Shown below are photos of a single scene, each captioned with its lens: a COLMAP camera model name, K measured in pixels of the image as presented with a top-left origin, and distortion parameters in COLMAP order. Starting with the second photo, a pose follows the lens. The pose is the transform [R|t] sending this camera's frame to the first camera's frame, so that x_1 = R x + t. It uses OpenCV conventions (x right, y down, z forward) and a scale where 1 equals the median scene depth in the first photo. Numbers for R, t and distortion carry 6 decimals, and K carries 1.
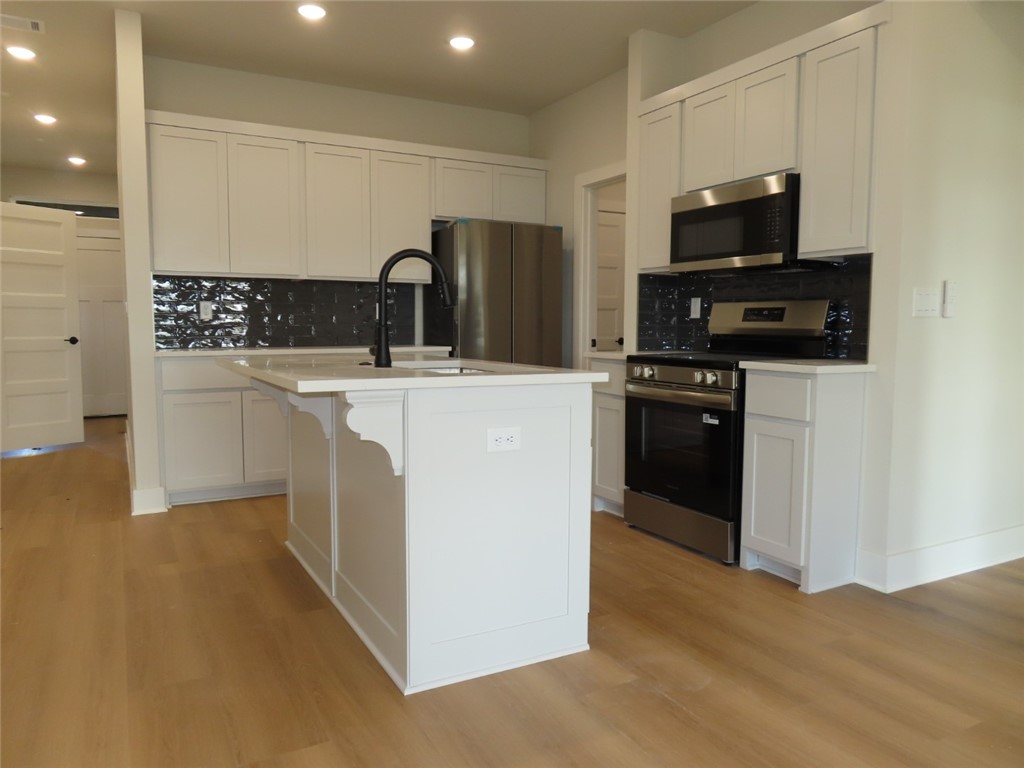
lens RADIAL K [[726.4, 0, 518.0], [0, 726.4, 384.6], [0, 0, 1]] dist [-0.010600, 0.003579]
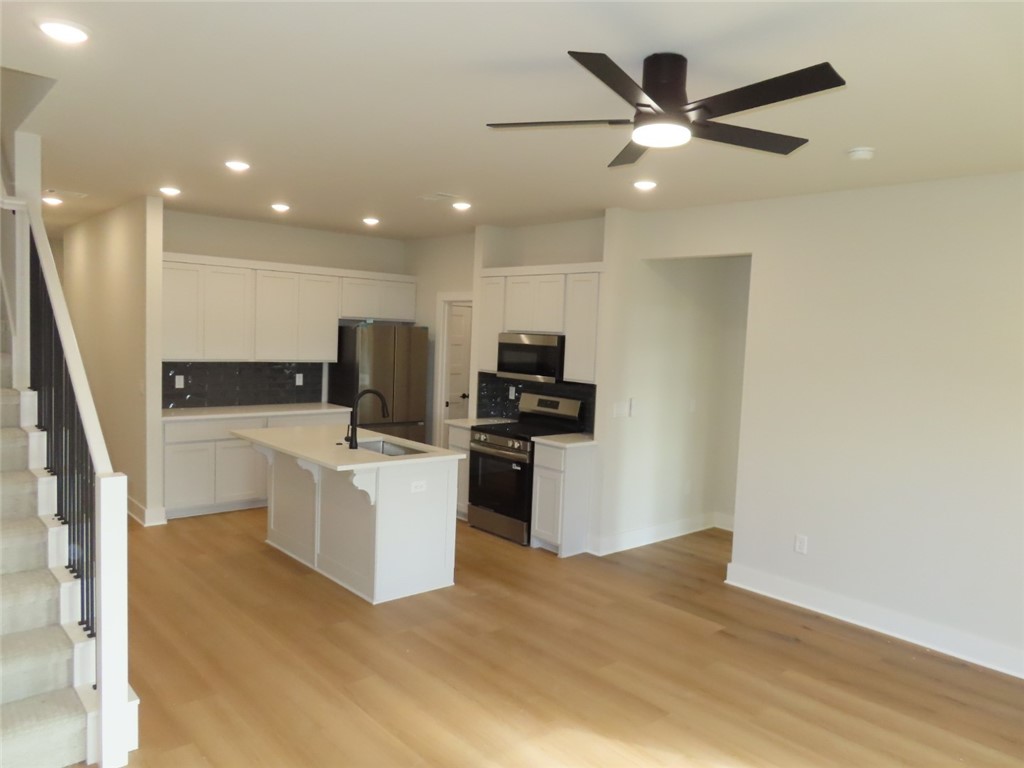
lens RADIAL K [[726.4, 0, 514.9], [0, 726.4, 374.1], [0, 0, 1]] dist [-0.010600, 0.003579]
pose [[0.974440, 0.022079, 0.223560, -0.148317], [-0.018275, 0.999651, -0.019072, -0.144161], [-0.223903, 0.014499, 0.974503, -0.760297]]
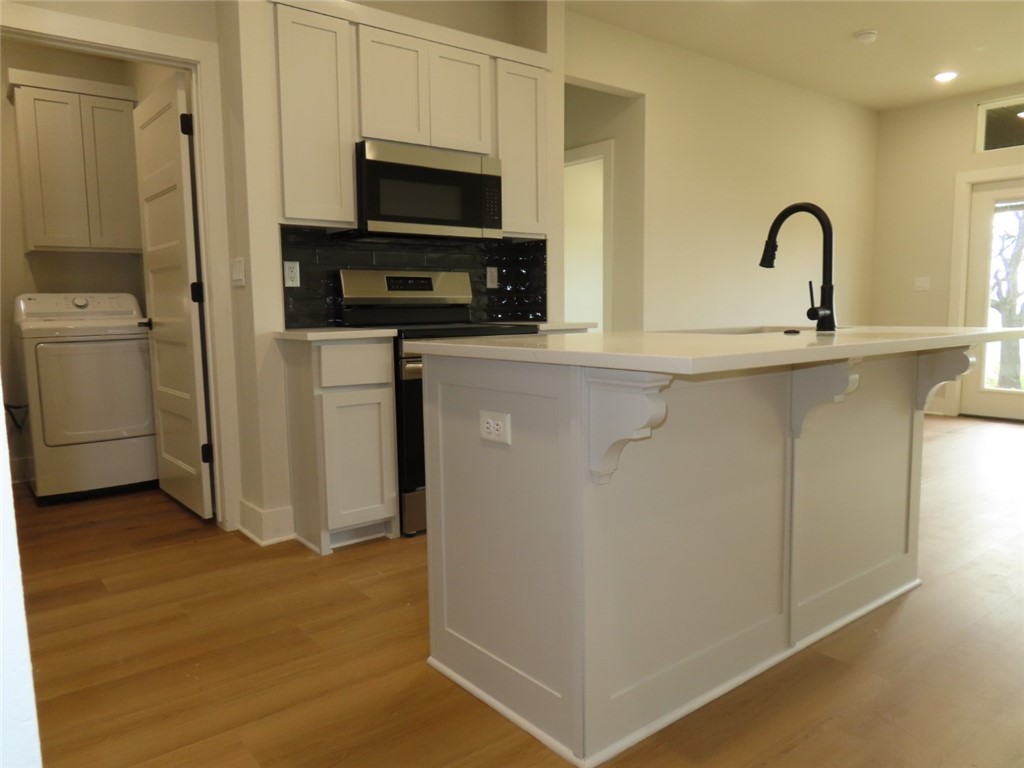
lens RADIAL K [[726.4, 0, 512.2], [0, 726.4, 384.1], [0, 0, 1]] dist [-0.010600, 0.003579]
pose [[-0.171257, -0.111112, 0.978941, -0.736518], [0.096573, 0.986942, 0.128914, -0.081593], [-0.980482, 0.116616, -0.158290, 1.118234]]
